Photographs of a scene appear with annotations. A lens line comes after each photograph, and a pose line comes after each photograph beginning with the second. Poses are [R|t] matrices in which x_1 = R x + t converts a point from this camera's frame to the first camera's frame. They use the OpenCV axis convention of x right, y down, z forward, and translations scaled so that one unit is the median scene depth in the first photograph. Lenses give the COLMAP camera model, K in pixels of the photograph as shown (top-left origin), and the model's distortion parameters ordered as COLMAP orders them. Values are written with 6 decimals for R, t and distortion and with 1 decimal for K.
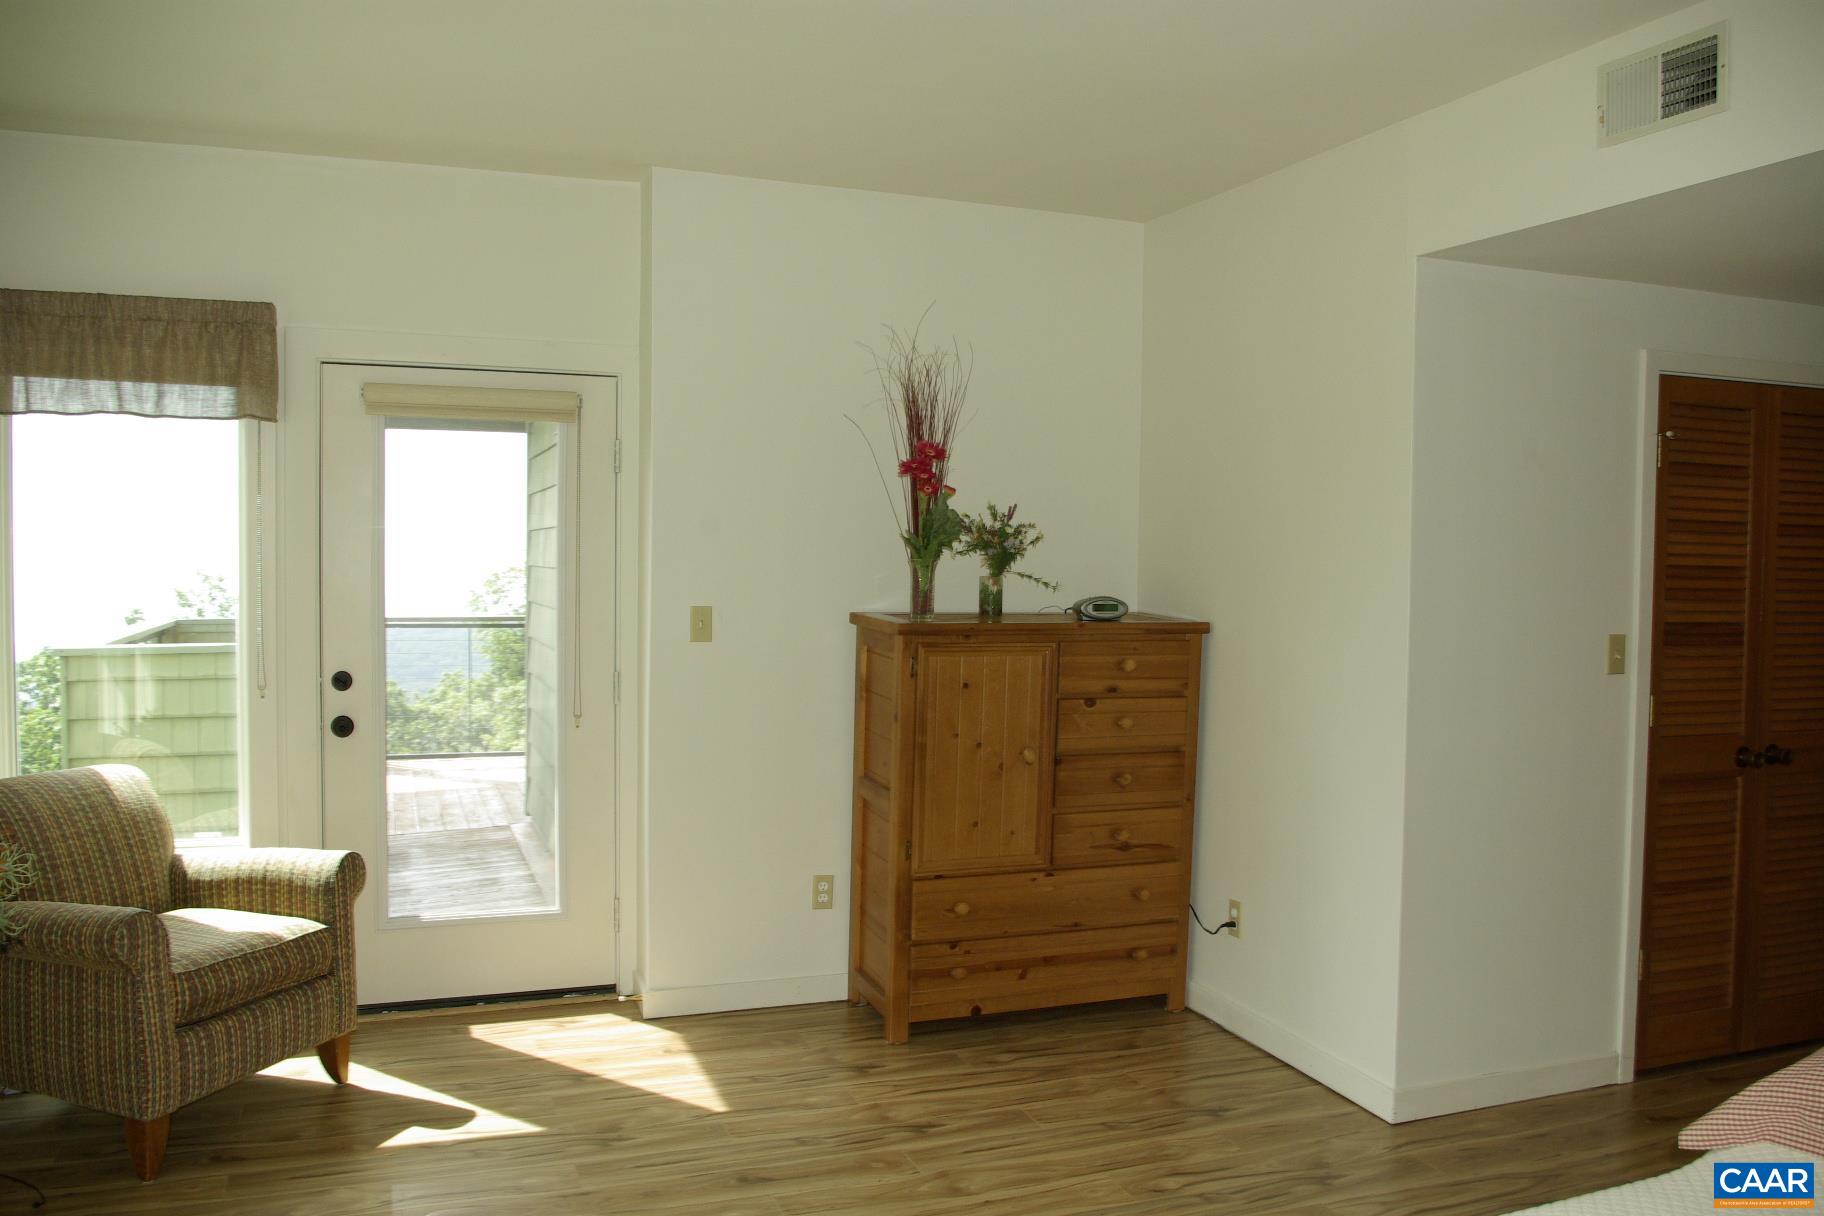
lens RADIAL K [[1444.1, 0, 917.1], [0, 1444.1, 607.7], [0, 0, 1]] dist [-0.088752, 0.038810]
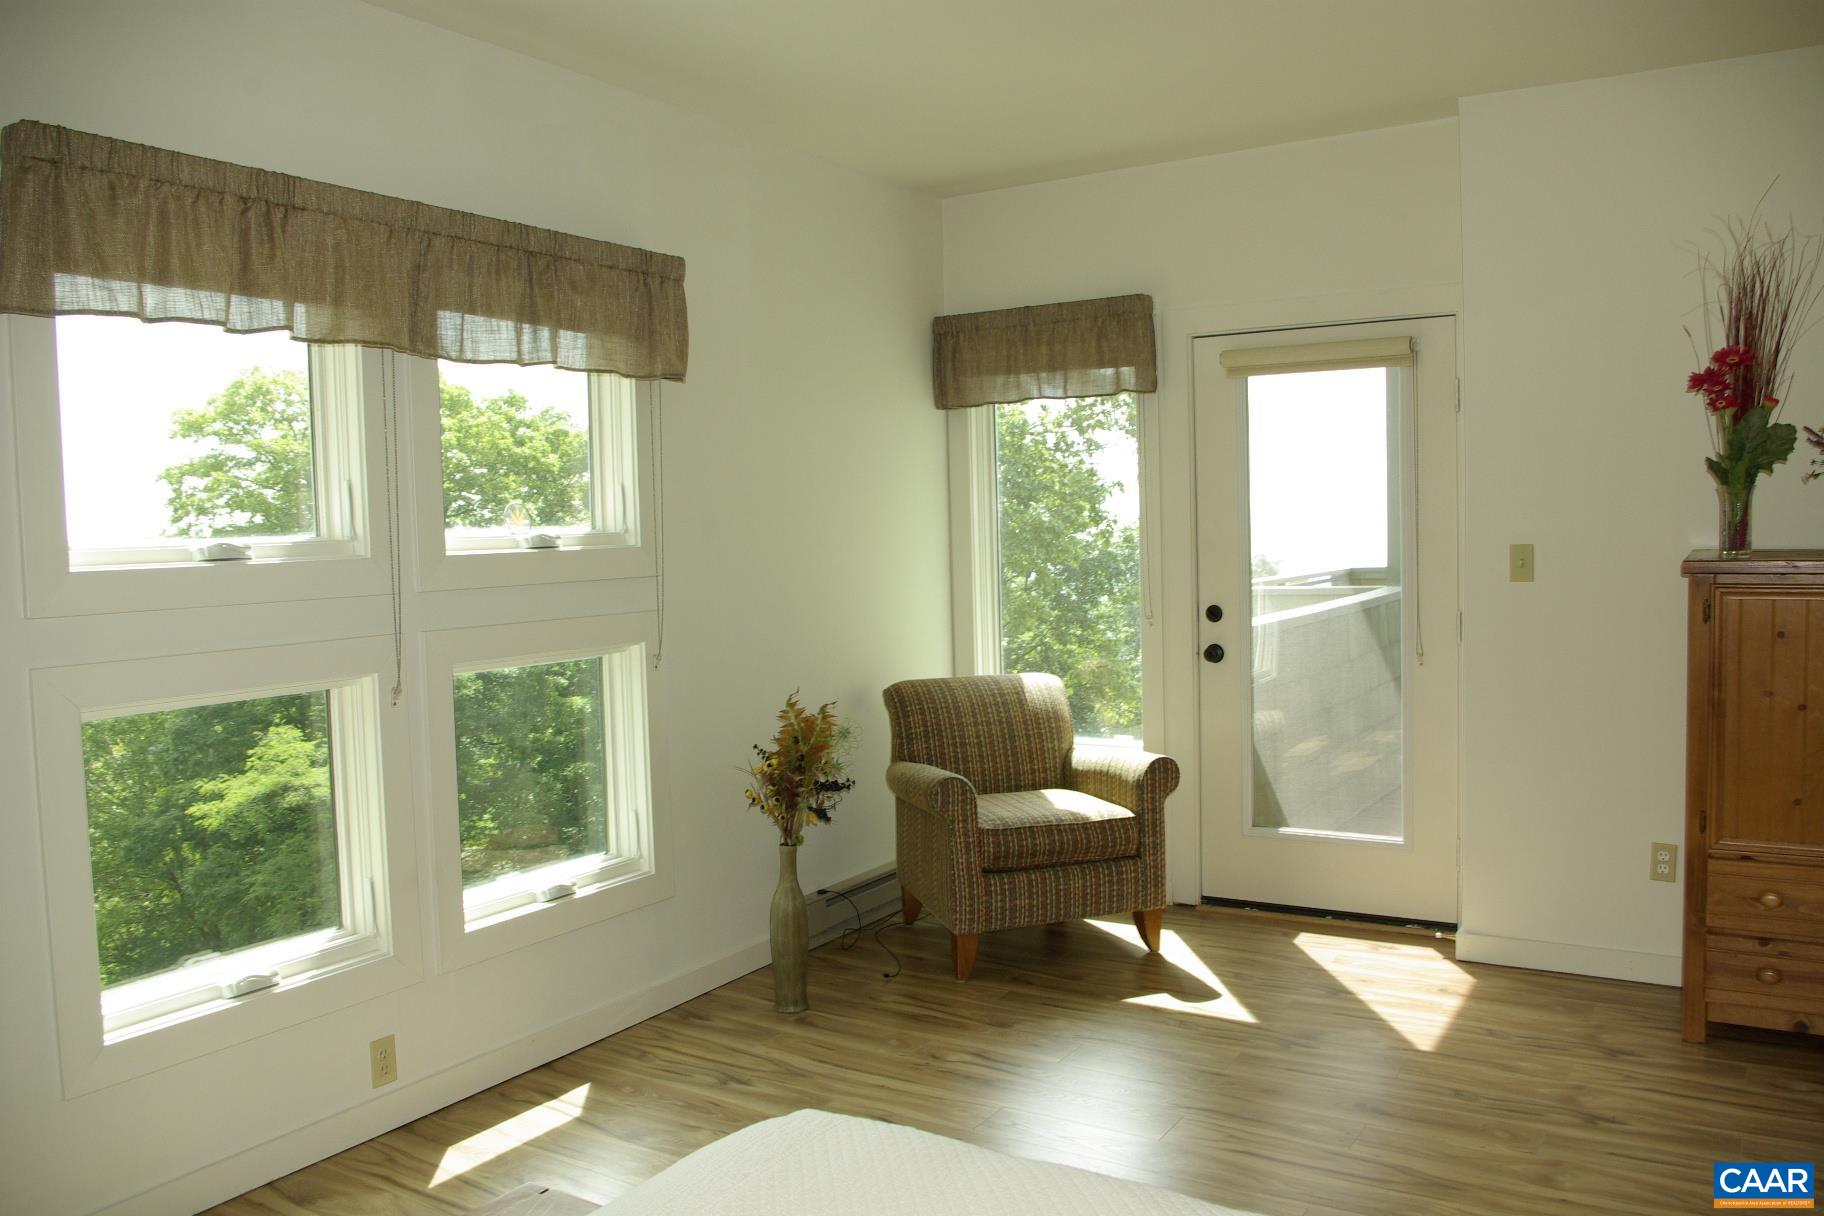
lens RADIAL K [[1444.1, 0, 913.9], [0, 1444.1, 604.4], [0, 0, 1]] dist [-0.088752, 0.038810]
pose [[0.601778, 0.017954, -0.798462, 0.413941], [0.007047, 0.999589, 0.027788, 0.011138], [0.798633, -0.022349, 0.601404, 0.121186]]
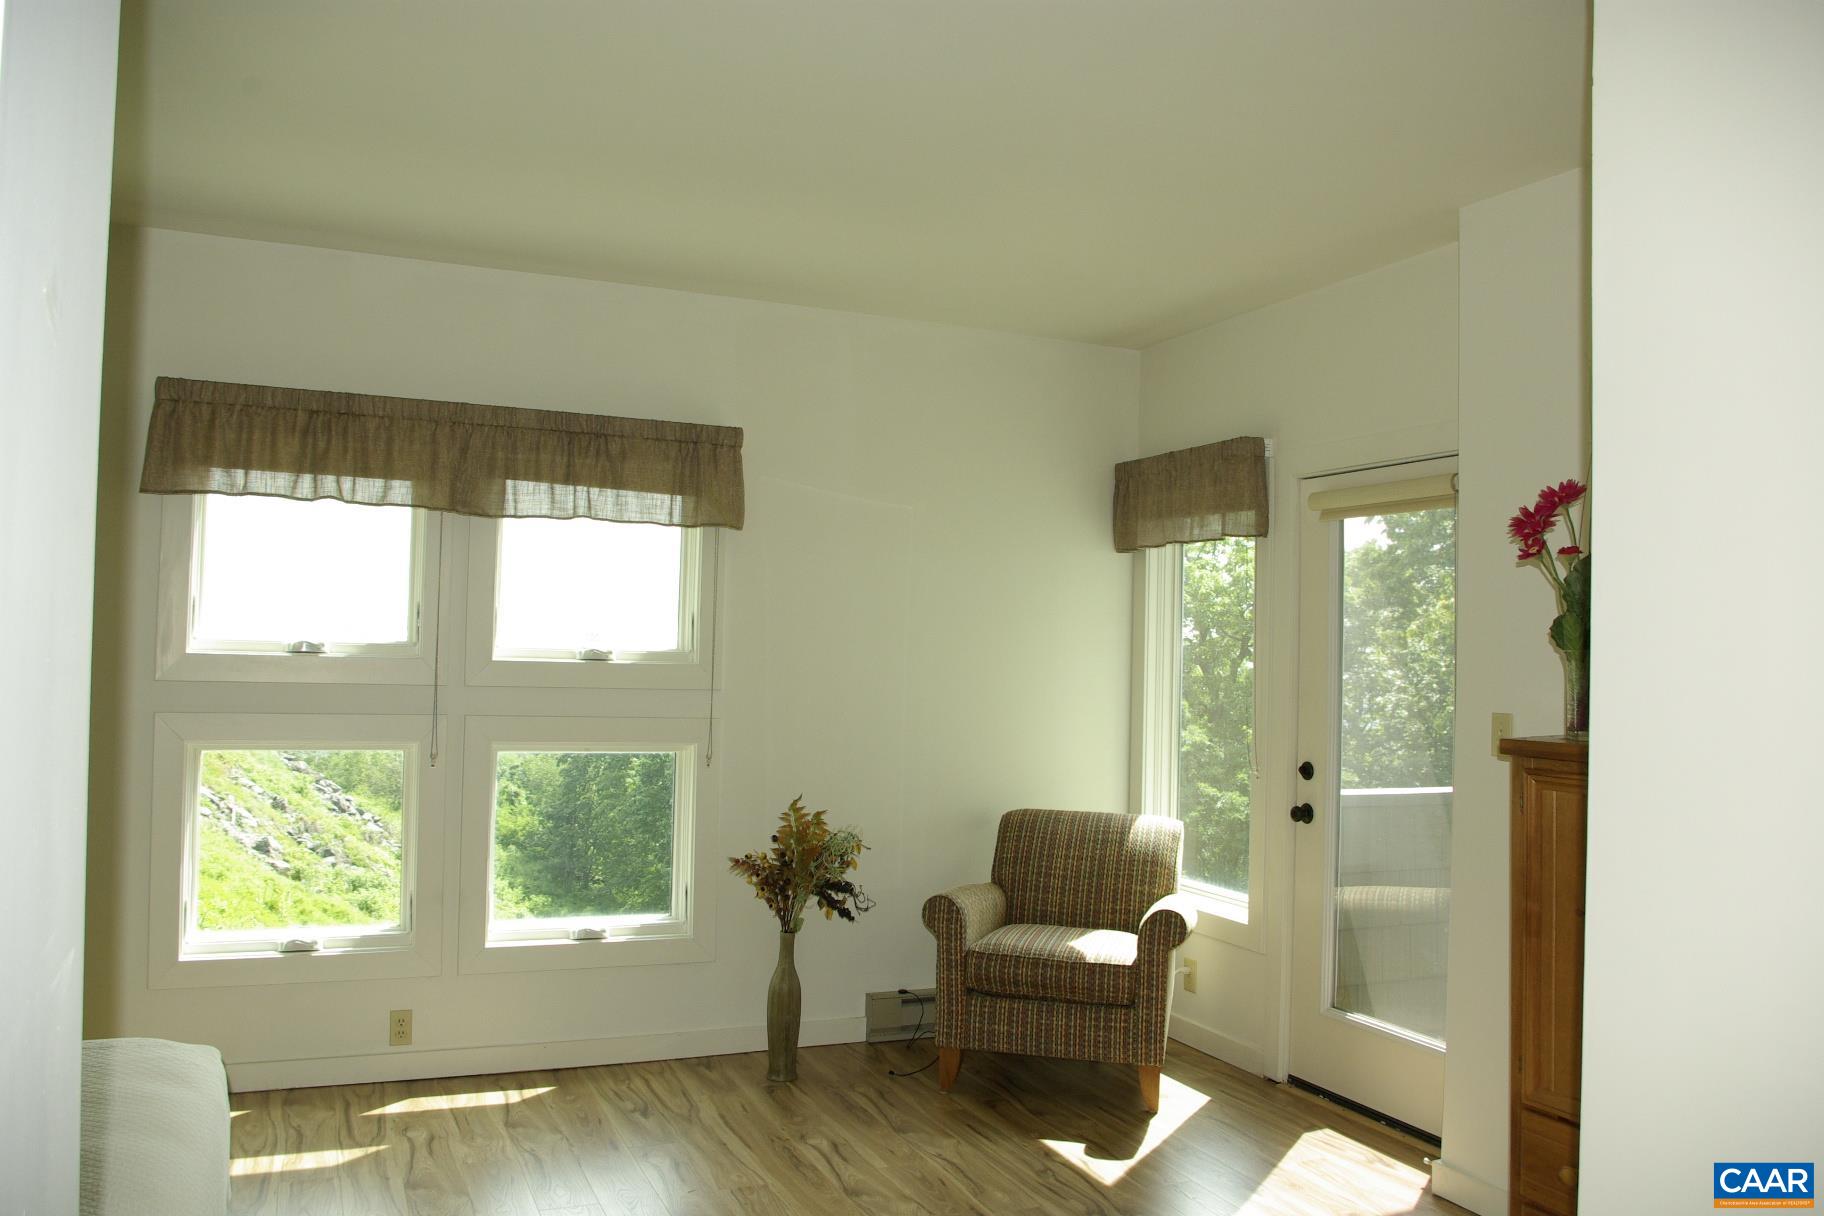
lens RADIAL K [[1444.1, 0, 902.6], [0, 1444.1, 604.3], [0, 0, 1]] dist [-0.088752, 0.038810]
pose [[0.043832, -0.048537, -0.997859, 0.734840], [-0.056979, 0.997072, -0.051001, -0.001181], [0.997413, 0.059093, 0.040938, 0.709262]]
